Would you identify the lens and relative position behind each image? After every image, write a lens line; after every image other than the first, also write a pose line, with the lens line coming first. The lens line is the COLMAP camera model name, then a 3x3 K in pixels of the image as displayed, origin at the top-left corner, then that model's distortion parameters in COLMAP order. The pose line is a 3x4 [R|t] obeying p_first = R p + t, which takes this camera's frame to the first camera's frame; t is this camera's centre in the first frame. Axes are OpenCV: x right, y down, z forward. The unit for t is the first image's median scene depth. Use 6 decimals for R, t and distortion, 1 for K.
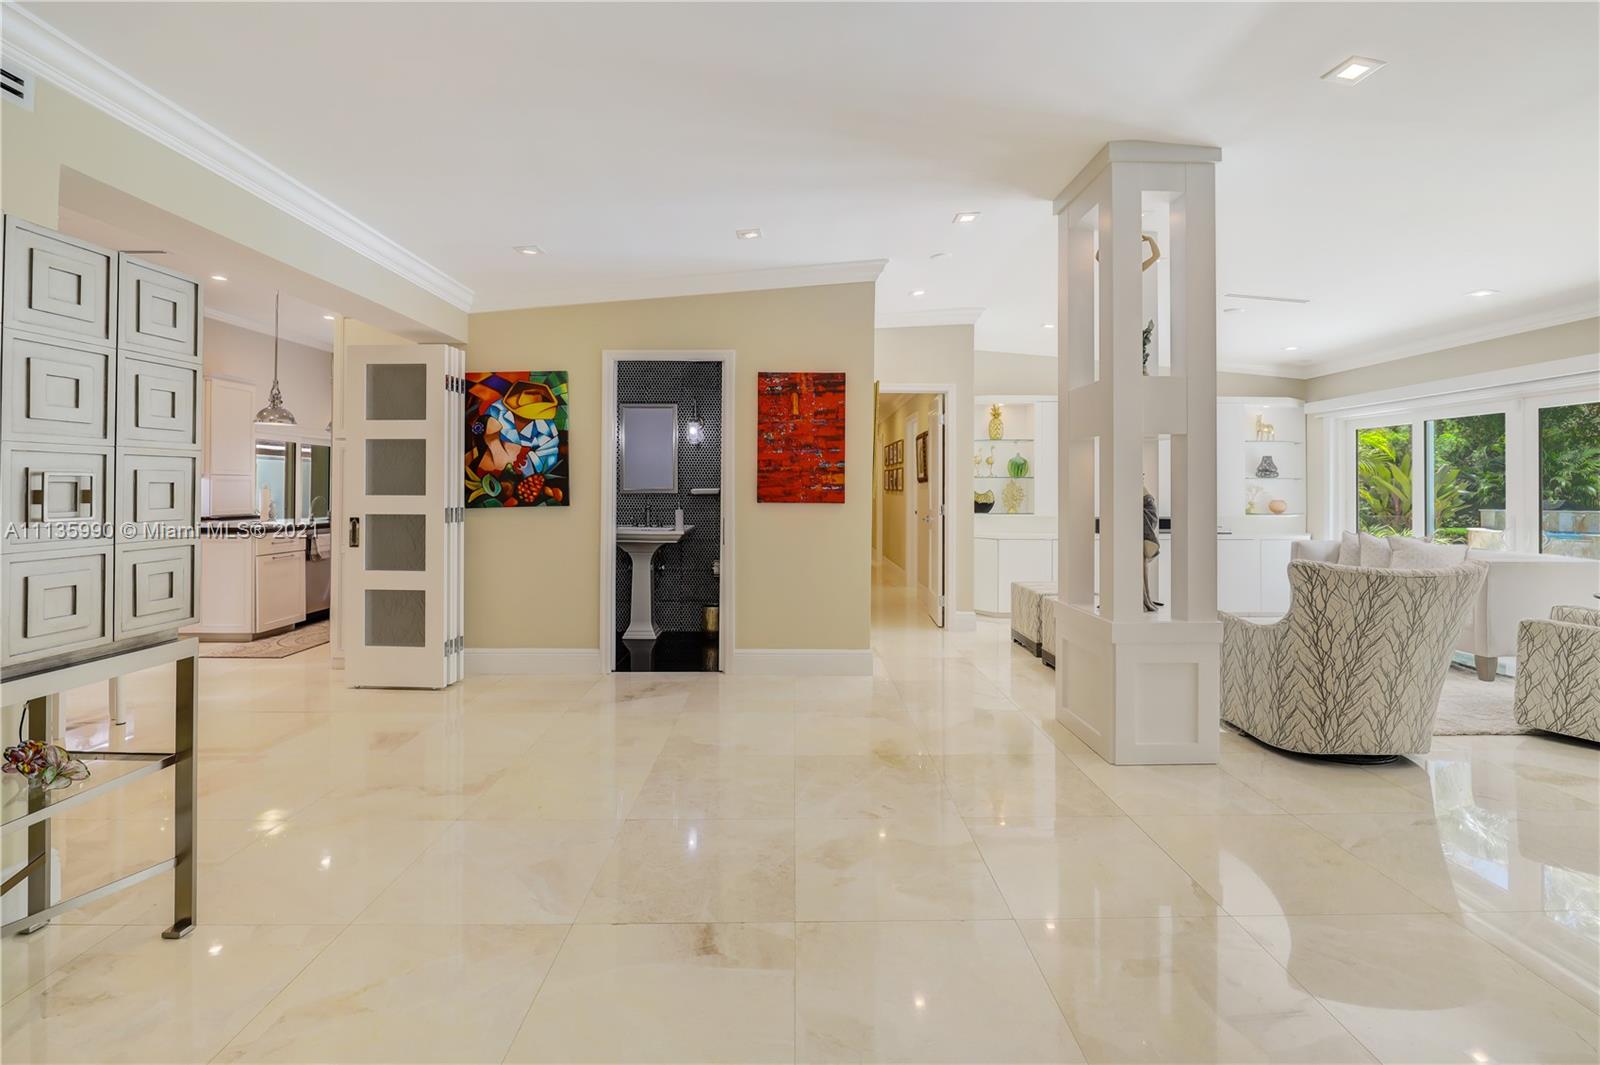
lens RADIAL K [[700.6, 0, 809.3], [0, 700.6, 481.7], [0, 0, 1]] dist [-0.009251, 0.000036]
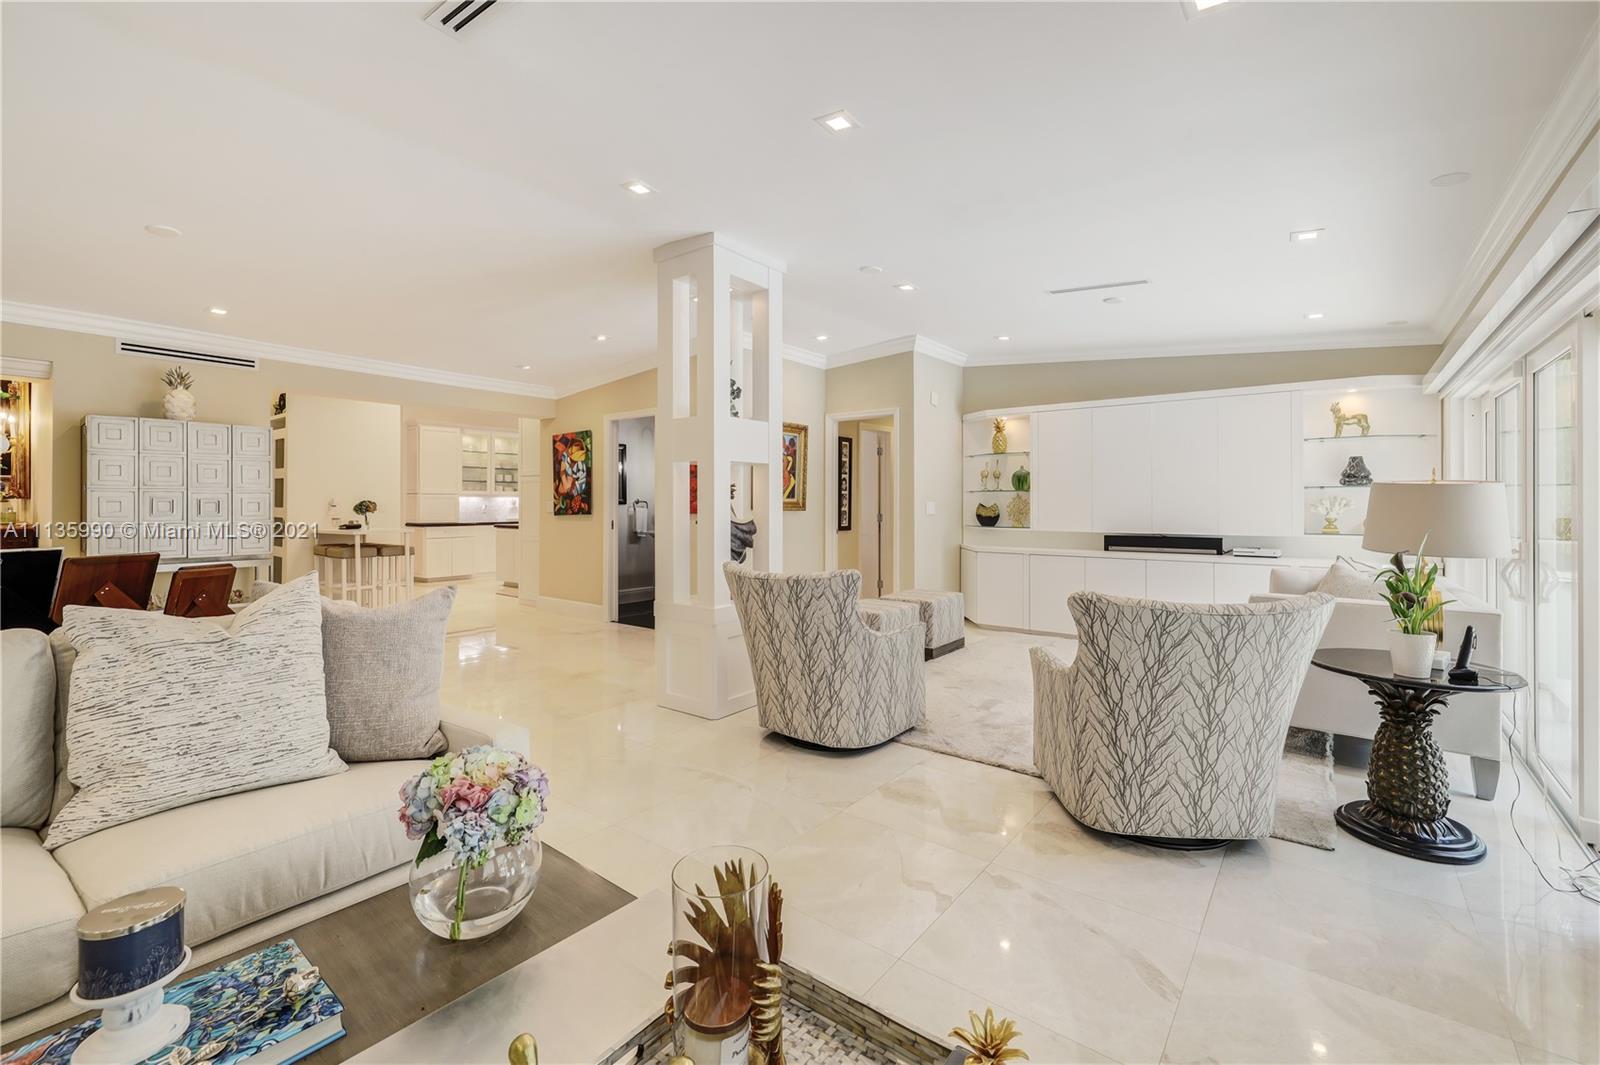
lens RADIAL K [[679.9, 0, 805.9], [0, 679.9, 498.4], [0, 0, 1]] dist [0.001947, 0.000538]
pose [[0.776473, -0.007435, -0.630107, 1.019074], [0.010146, 0.999948, 0.000703, 0.002007], [0.630069, -0.006939, 0.776508, 0.101056]]
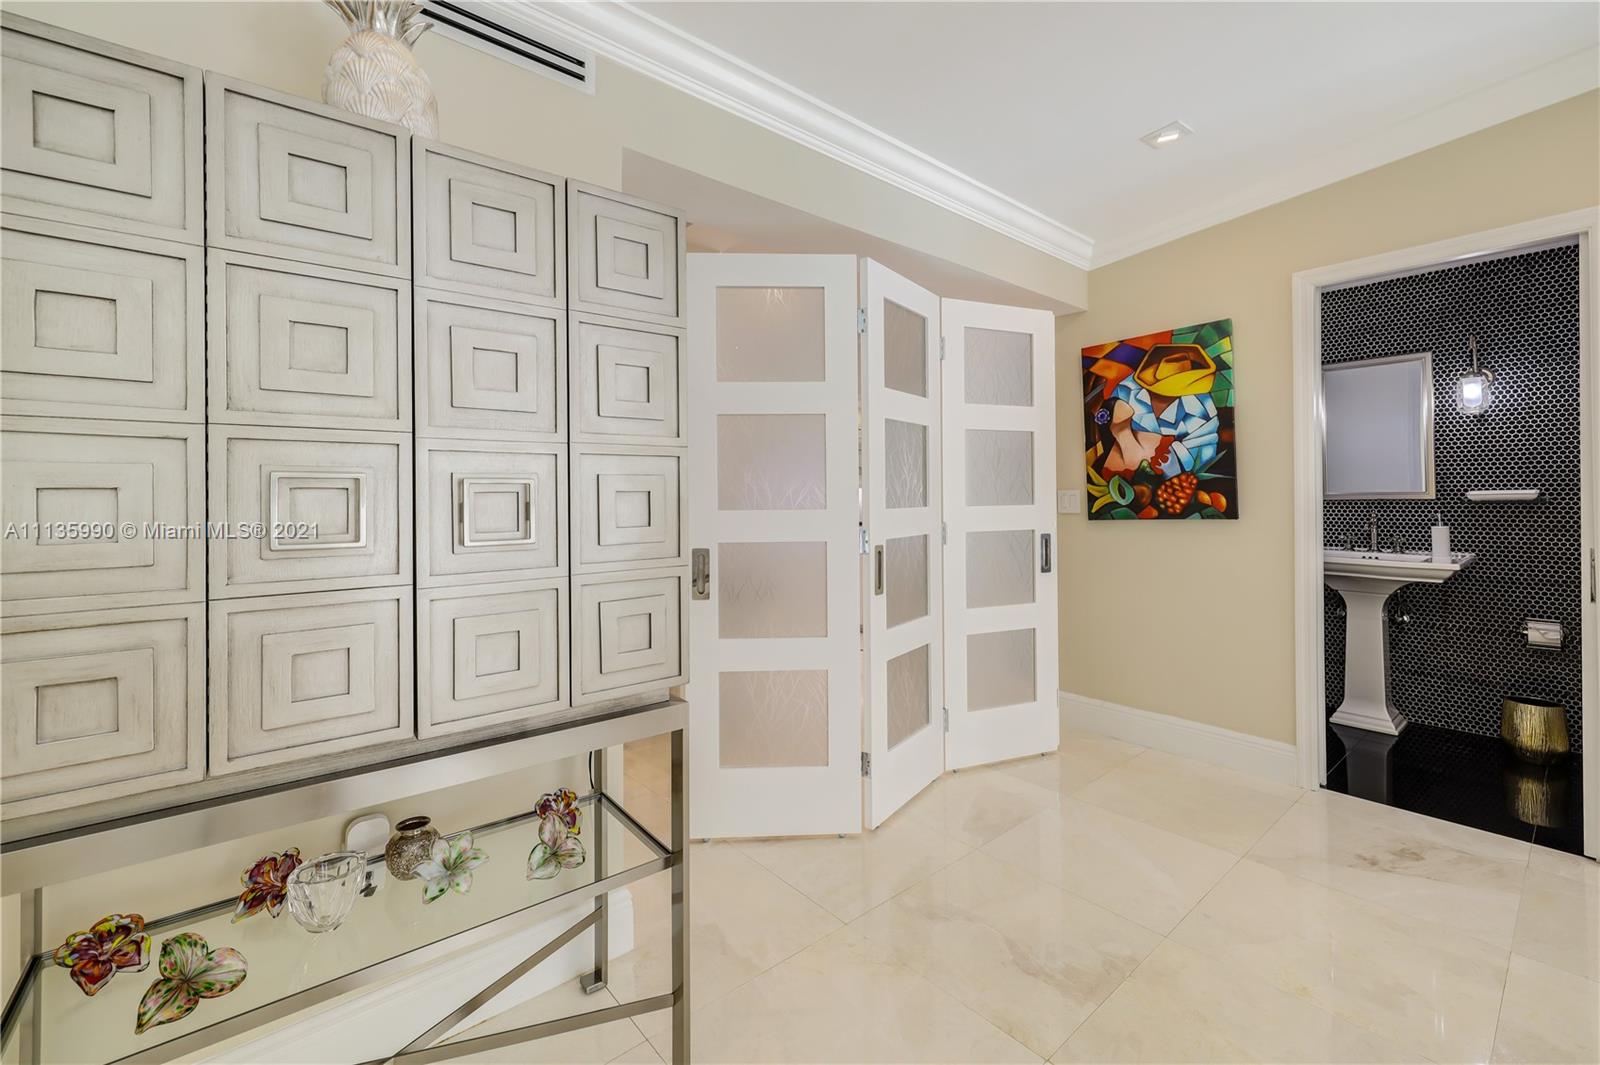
lens RADIAL K [[679.9, 0, 805.9], [0, 679.9, 498.4], [0, 0, 1]] dist [0.001947, 0.000538]
pose [[0.636329, -0.008539, -0.771370, -0.103746], [0.019730, 0.999792, 0.005208, 0.003291], [0.771165, -0.018534, 0.636365, 0.267862]]
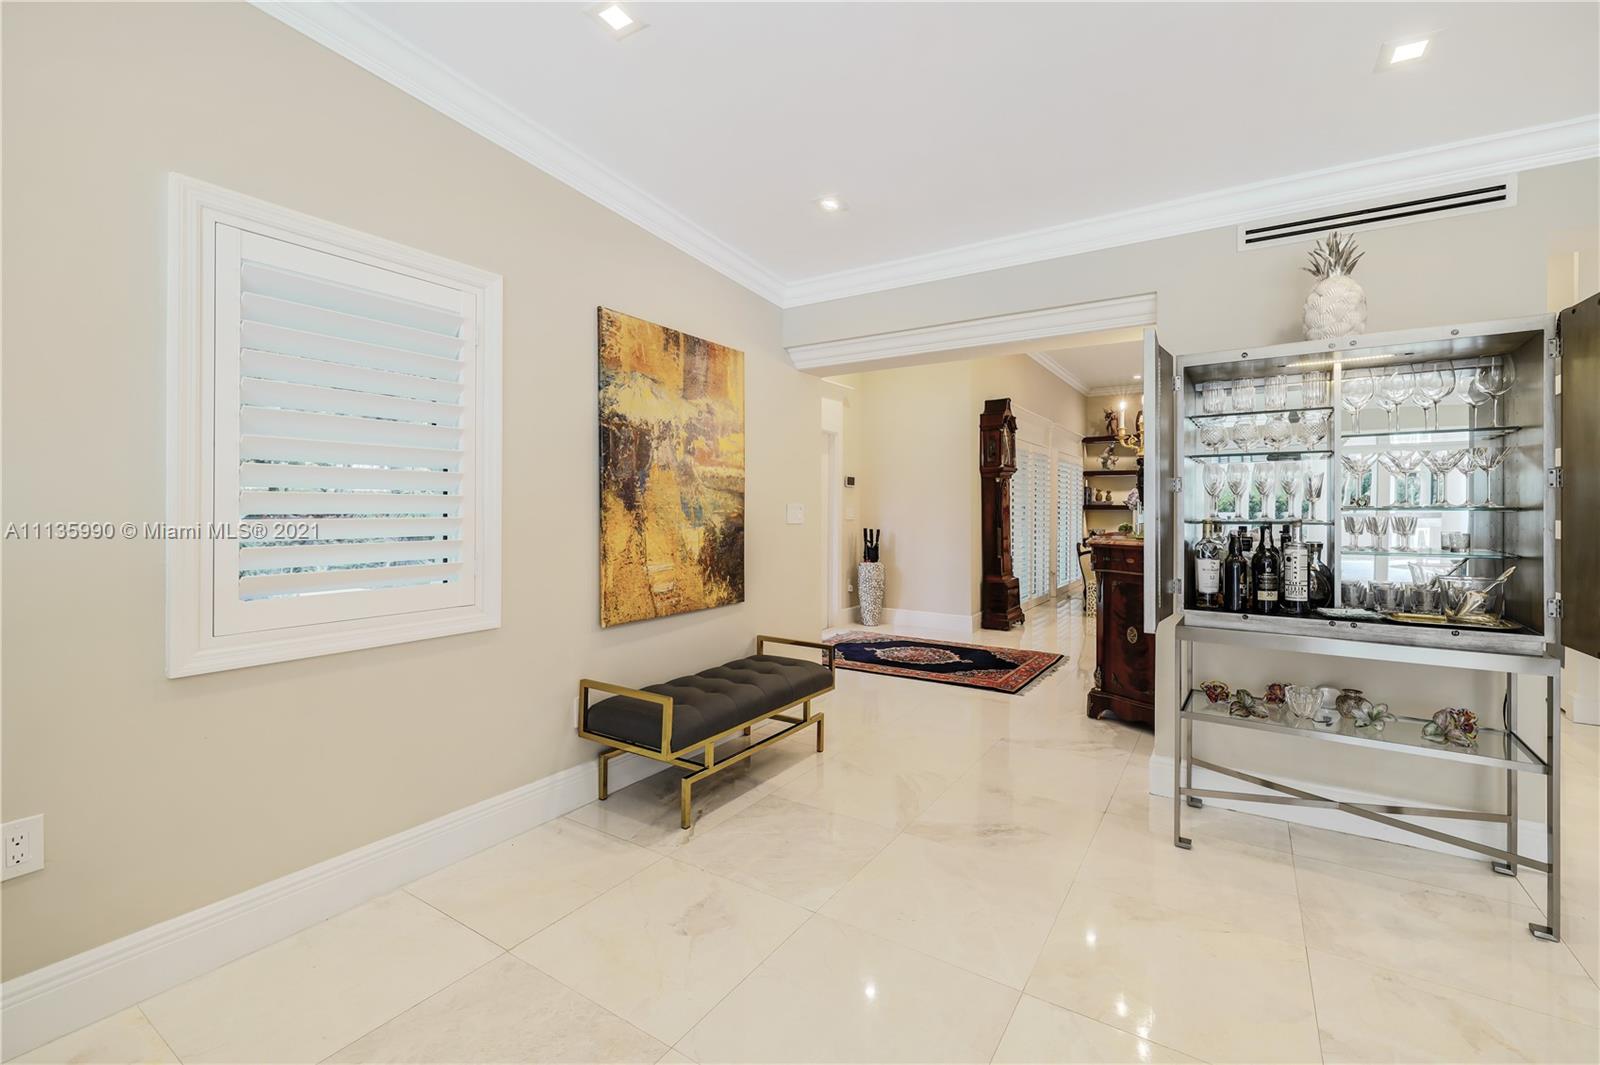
lens RADIAL K [[679.9, 0, 805.9], [0, 679.9, 498.4], [0, 0, 1]] dist [0.001947, 0.000538]
pose [[-0.555207, -0.016832, -0.831542, 0.234344], [0.005131, 0.999707, -0.023661, -0.000140], [0.831697, -0.017403, -0.554958, 0.263846]]
